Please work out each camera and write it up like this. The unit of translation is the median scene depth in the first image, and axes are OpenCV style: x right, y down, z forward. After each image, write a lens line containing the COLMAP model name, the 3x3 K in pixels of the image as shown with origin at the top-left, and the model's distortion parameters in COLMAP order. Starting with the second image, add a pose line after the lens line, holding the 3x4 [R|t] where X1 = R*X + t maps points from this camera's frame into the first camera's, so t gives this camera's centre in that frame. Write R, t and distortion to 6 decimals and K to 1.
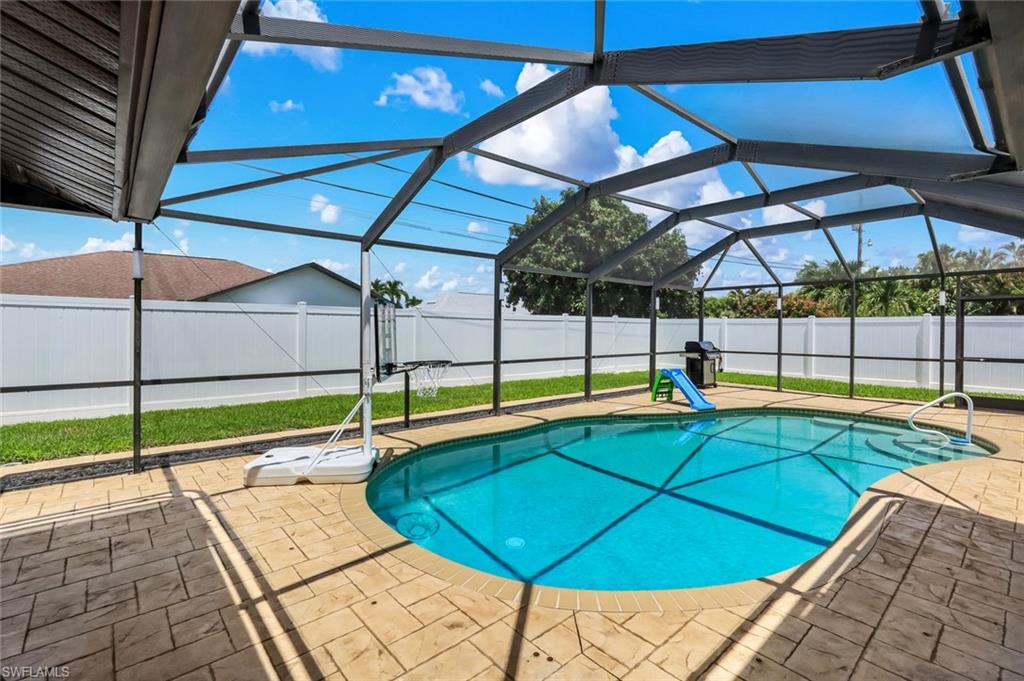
lens RADIAL K [[464.3, 0, 512.8], [0, 464.3, 333.3], [0, 0, 1]] dist [0.000987, -0.000128]
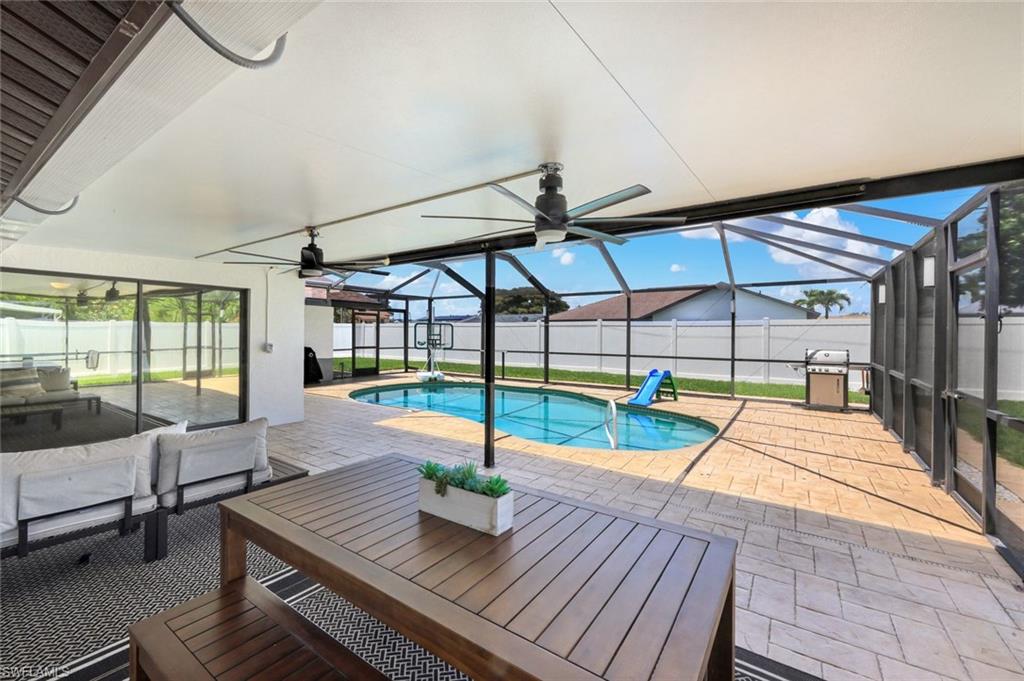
lens RADIAL K [[417.3, 0, 509.0], [0, 417.3, 336.5], [0, 0, 1]] dist [0.000134, 0.000125]
pose [[0.244052, 0.002293, -0.969760, 1.371779], [-0.012253, 0.999925, -0.000720, 0.003922], [0.969685, 0.012058, 0.244061, 0.472133]]
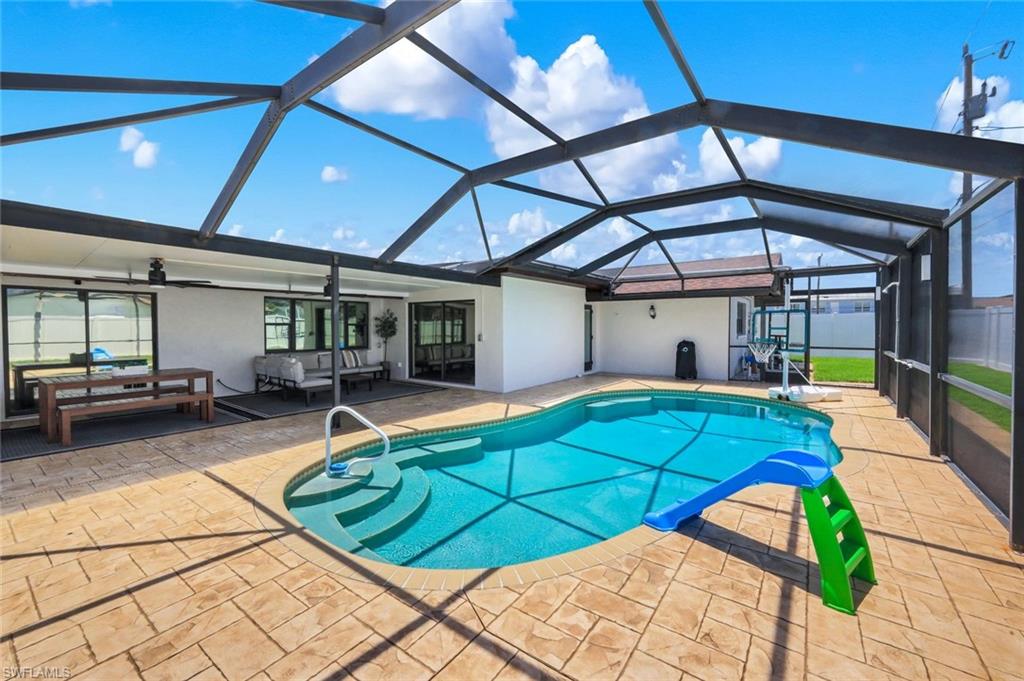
lens RADIAL K [[411.7, 0, 509.7], [0, 411.7, 333.5], [0, 0, 1]] dist [-0.001424, 0.000460]
pose [[-0.976838, 0.002896, -0.213959, 0.657580], [-0.002455, 0.999691, 0.024739, -0.010216], [0.213964, 0.024691, -0.976529, 1.388906]]
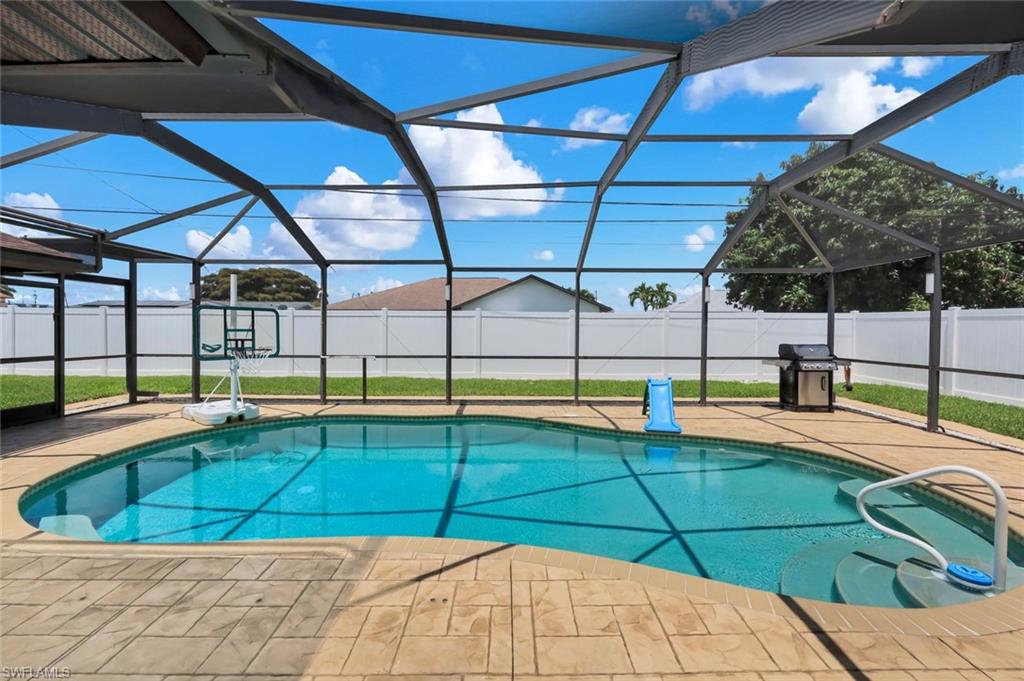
lens RADIAL K [[422.0, 0, 508.7], [0, 422.0, 335.8], [0, 0, 1]] dist [-0.000359, -0.000087]
pose [[0.752068, 0.010603, -0.659001, 0.711380], [-0.004824, 0.999932, 0.010583, -0.000184], [0.659068, -0.004780, 0.752068, 0.322580]]
